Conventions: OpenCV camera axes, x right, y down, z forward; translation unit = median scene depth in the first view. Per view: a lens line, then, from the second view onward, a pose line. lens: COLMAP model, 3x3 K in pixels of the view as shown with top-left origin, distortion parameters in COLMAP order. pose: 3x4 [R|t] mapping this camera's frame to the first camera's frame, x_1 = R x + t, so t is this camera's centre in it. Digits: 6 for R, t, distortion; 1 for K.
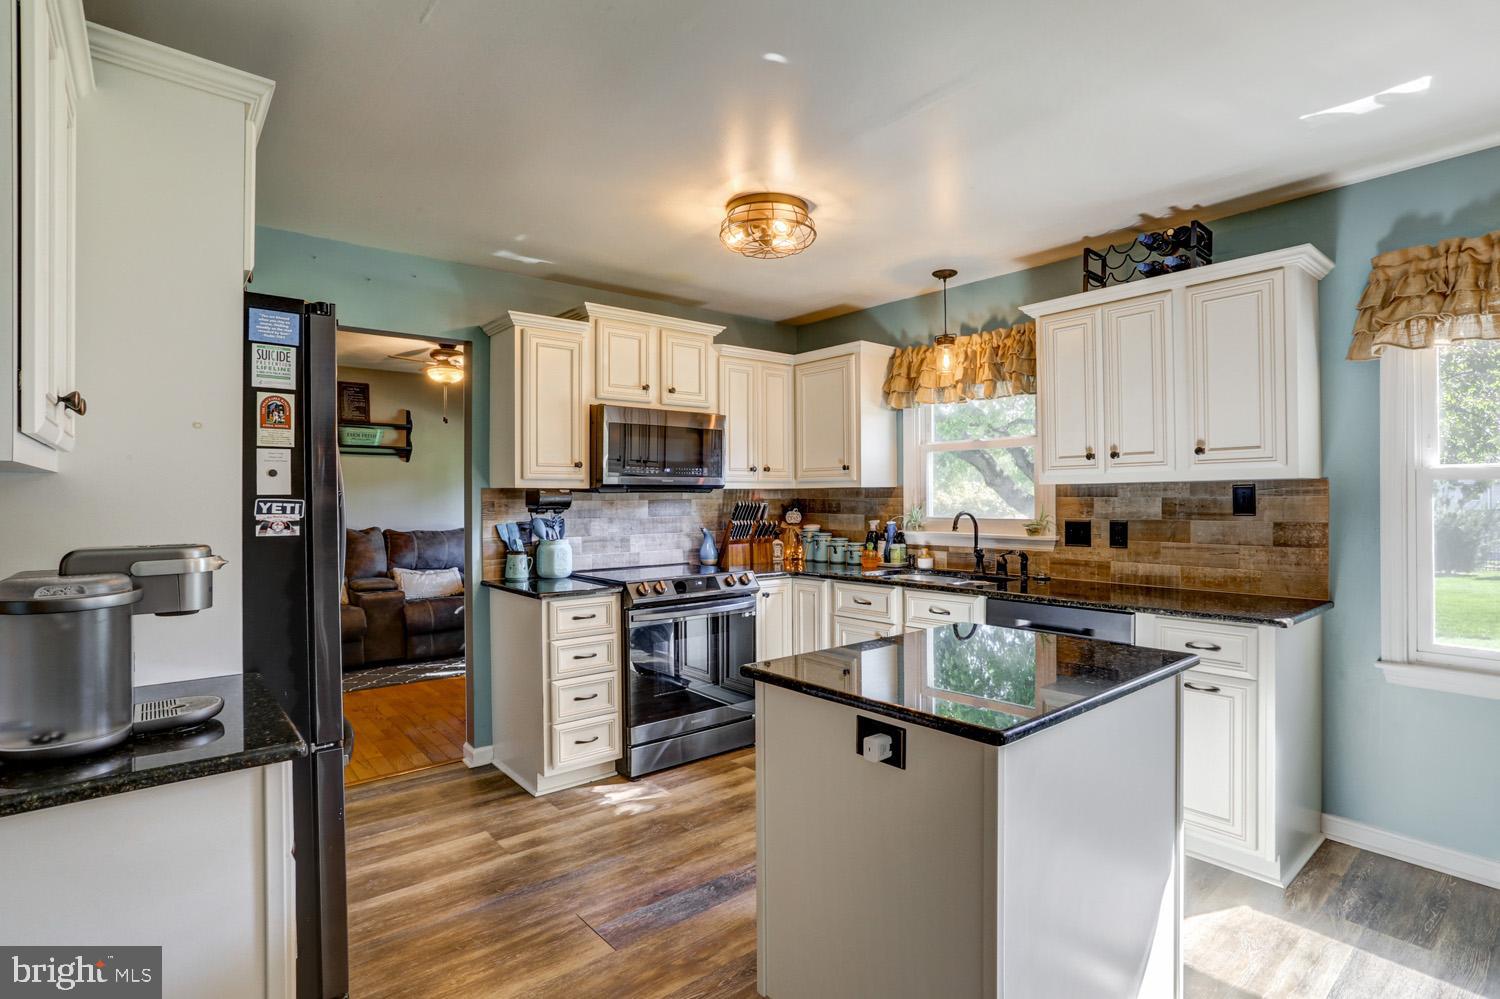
lens RADIAL K [[738.5, 0, 762.7], [0, 738.5, 503.5], [0, 0, 1]] dist [-0.018159, -0.000413]
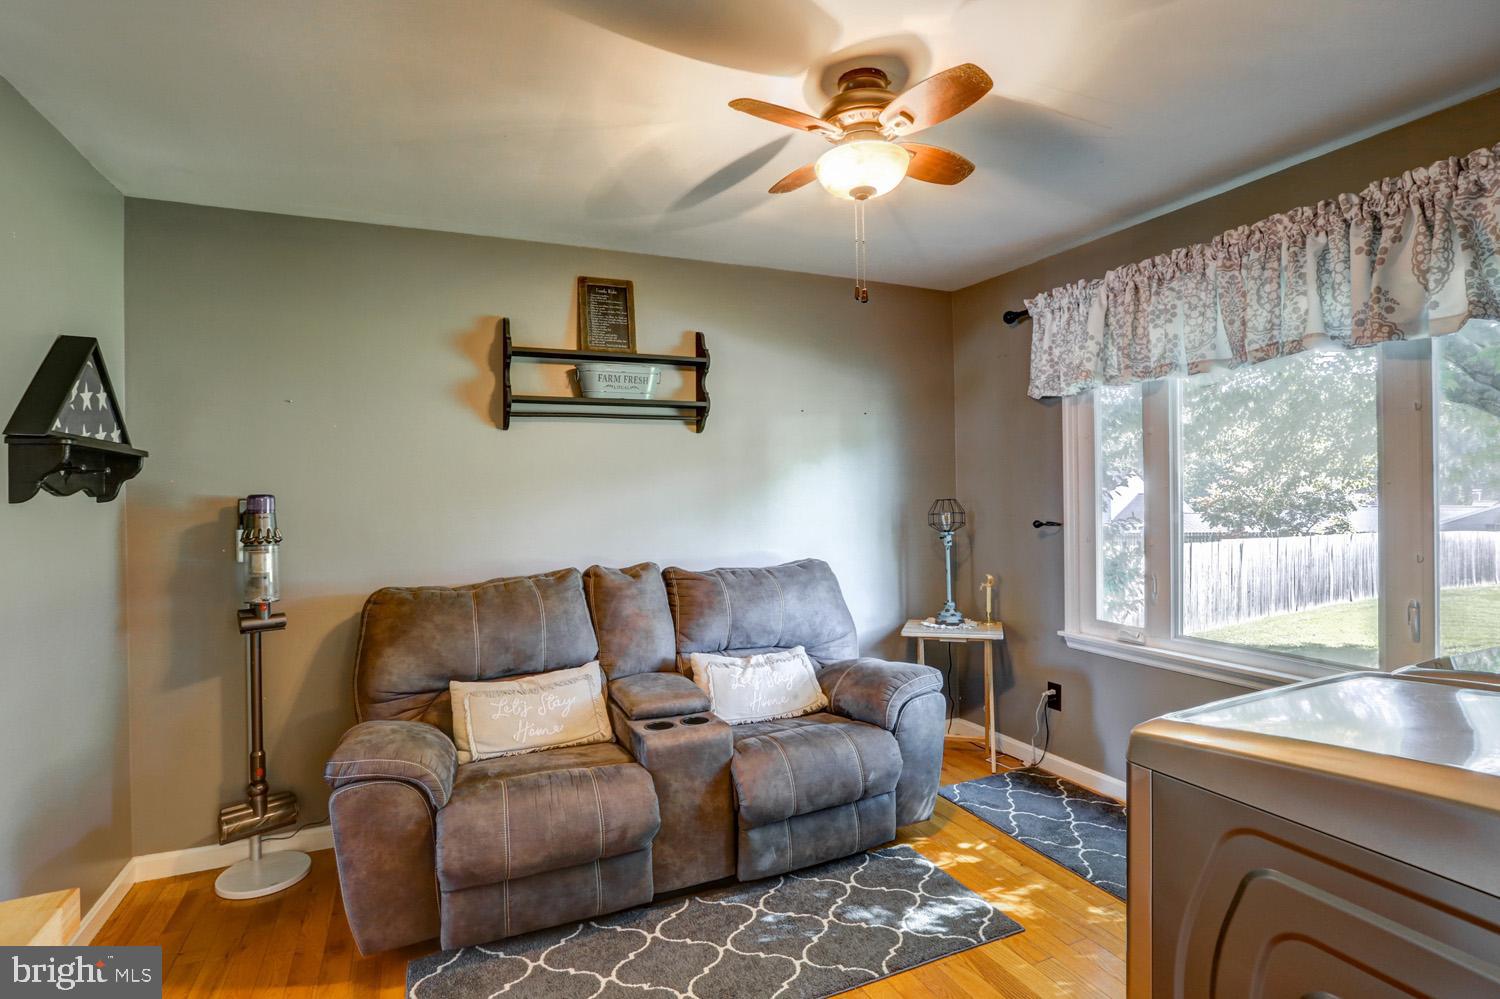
lens RADIAL K [[738.5, 0, 736.8], [0, 738.5, 490.1], [0, 0, 1]] dist [-0.018159, -0.000413]
pose [[0.966588, -0.002094, -0.256325, -0.492857], [0.002893, 0.999992, 0.002743, -0.026311], [0.256317, -0.003393, 0.966587, 0.768237]]
